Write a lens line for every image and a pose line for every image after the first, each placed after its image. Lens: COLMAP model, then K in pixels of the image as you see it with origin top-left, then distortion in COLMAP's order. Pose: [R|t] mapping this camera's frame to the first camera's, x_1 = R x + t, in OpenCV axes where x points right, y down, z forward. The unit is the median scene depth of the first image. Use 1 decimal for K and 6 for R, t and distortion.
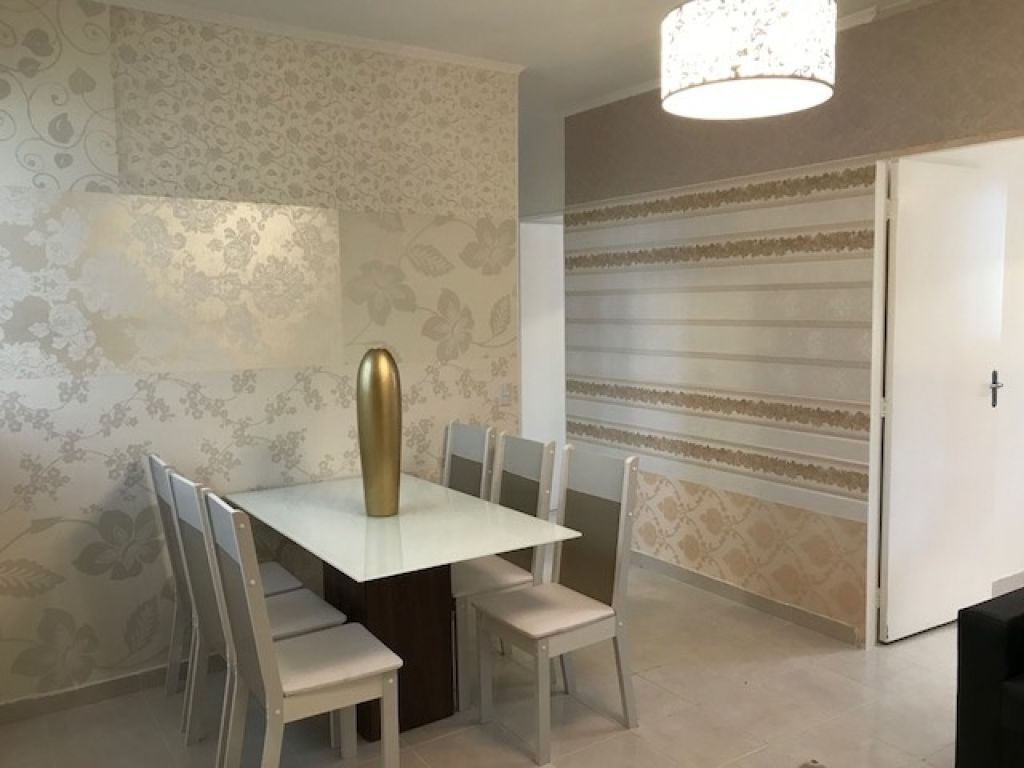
lens RADIAL K [[836.7, 0, 503.3], [0, 836.7, 379.8], [0, 0, 1]] dist [0.008799, -0.023149]
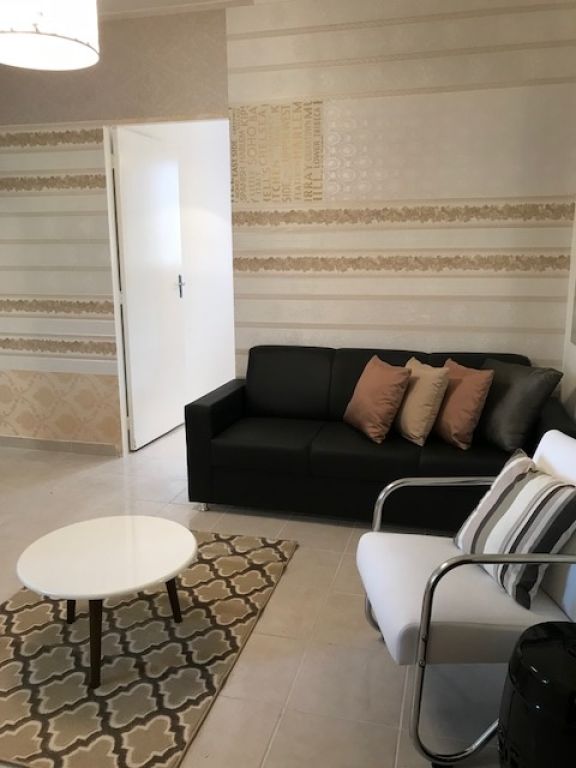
lens RADIAL K [[627.5, 0, 285.2], [0, 627.5, 382.8], [0, 0, 1]] dist [0.008799, -0.023149]
pose [[0.742550, -0.124283, 0.658159, -0.087805], [0.049645, 0.990143, 0.130963, 0.050894], [-0.667948, -0.064572, 0.741401, -0.044559]]
